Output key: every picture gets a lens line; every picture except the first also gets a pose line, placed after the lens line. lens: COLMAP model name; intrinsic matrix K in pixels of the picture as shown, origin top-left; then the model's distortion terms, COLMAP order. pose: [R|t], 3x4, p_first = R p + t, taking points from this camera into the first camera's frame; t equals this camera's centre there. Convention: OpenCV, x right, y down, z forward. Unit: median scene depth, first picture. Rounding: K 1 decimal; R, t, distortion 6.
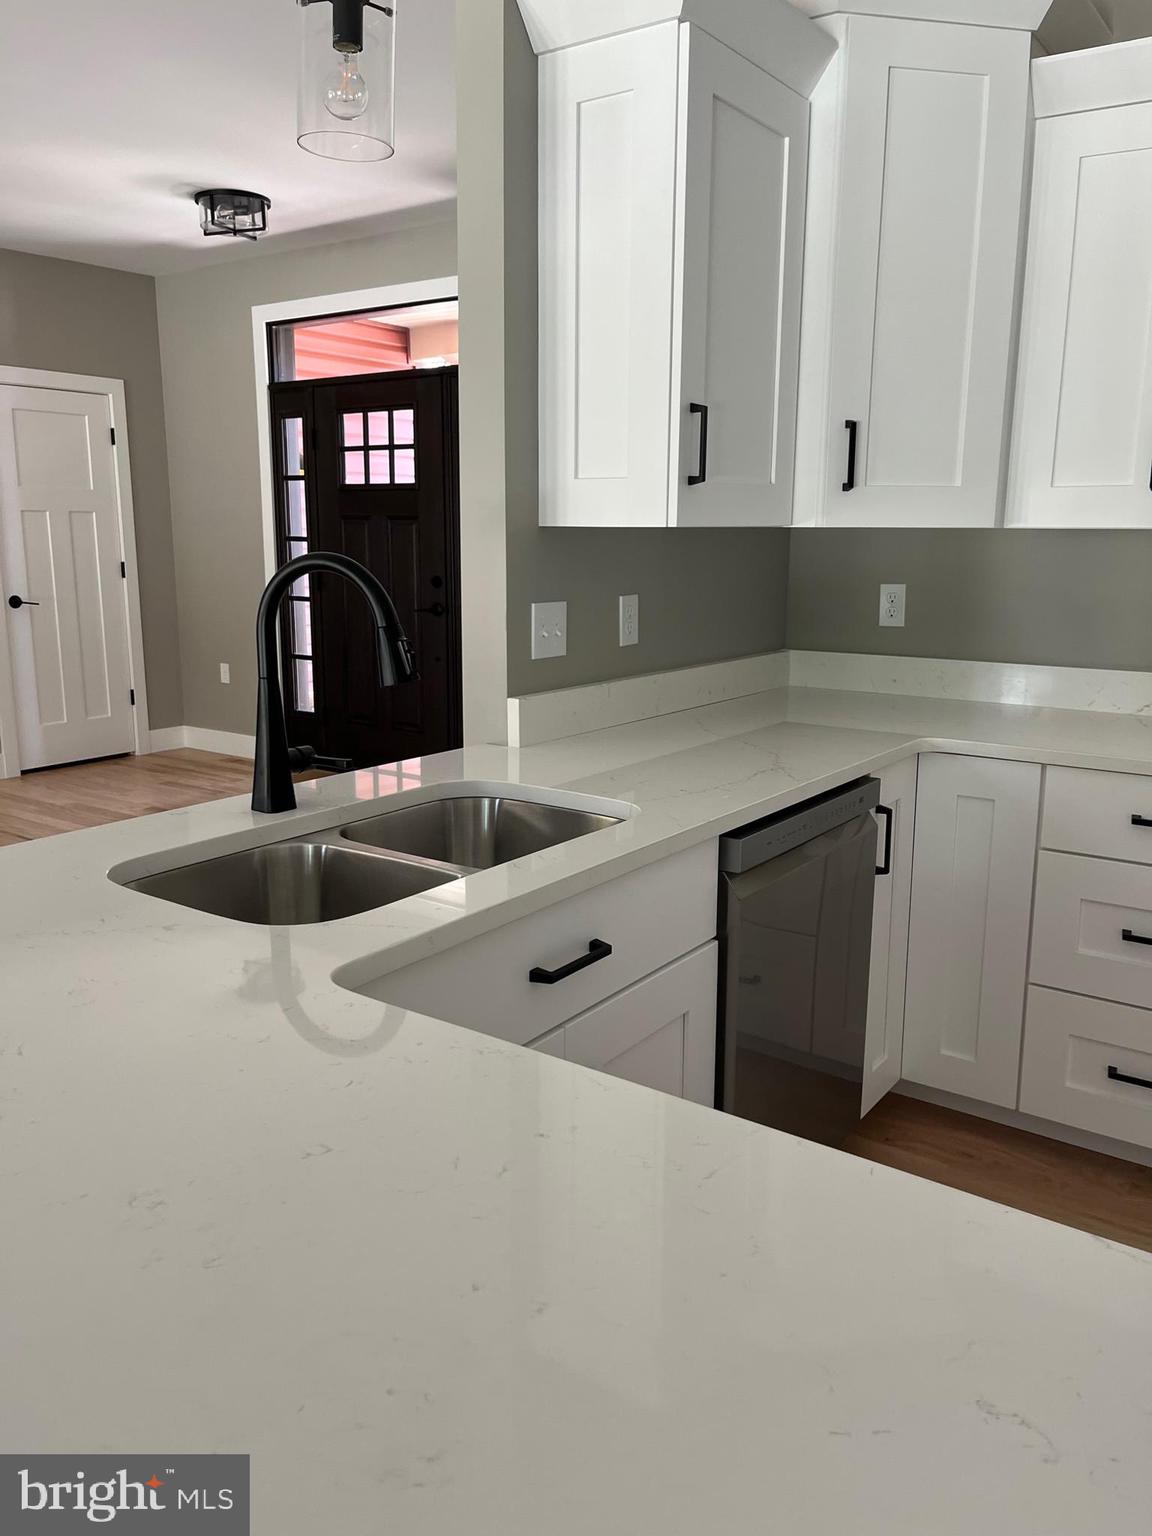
lens RADIAL K [[1163.9, 0, 572.1], [0, 1163.9, 754.6], [0, 0, 1]] dist [0.077497, -0.111998]
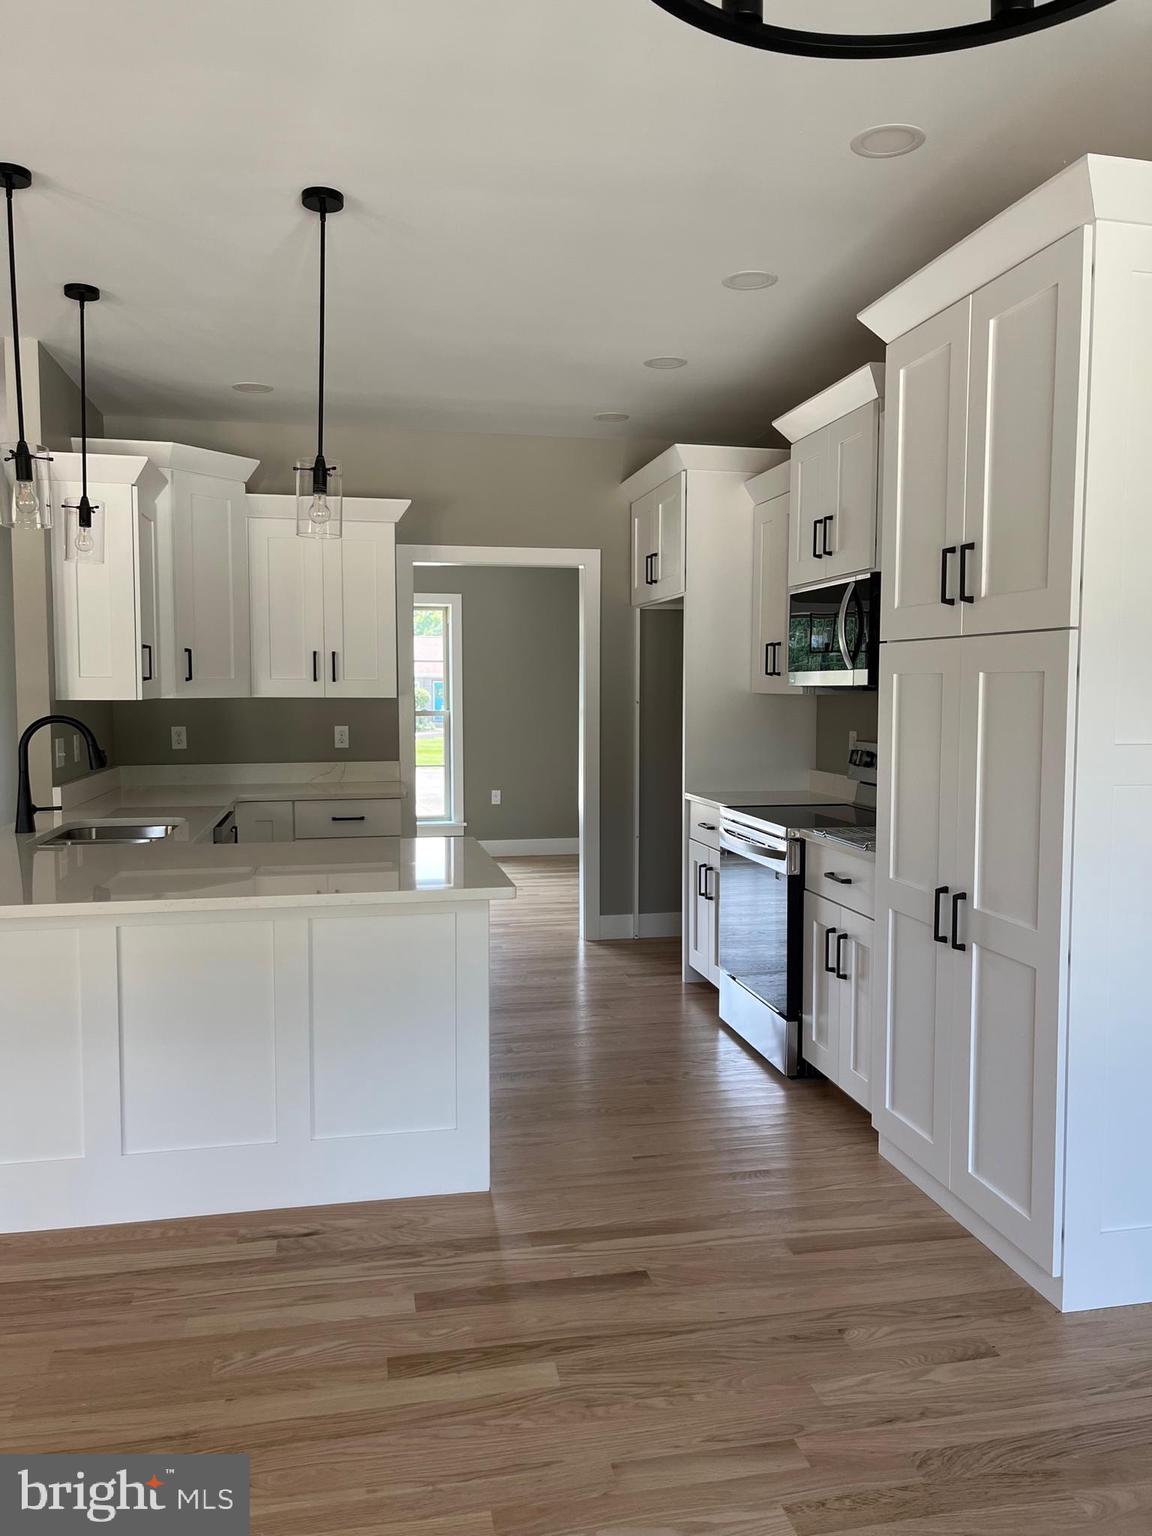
lens RADIAL K [[1163.9, 0, 572.1], [0, 1163.9, 754.6], [0, 0, 1]] dist [0.077497, -0.111998]
pose [[0.685759, -0.049380, 0.726152, -0.865637], [0.141597, 0.987685, -0.066555, 0.147007], [-0.713922, 0.148462, 0.684306, -0.942420]]
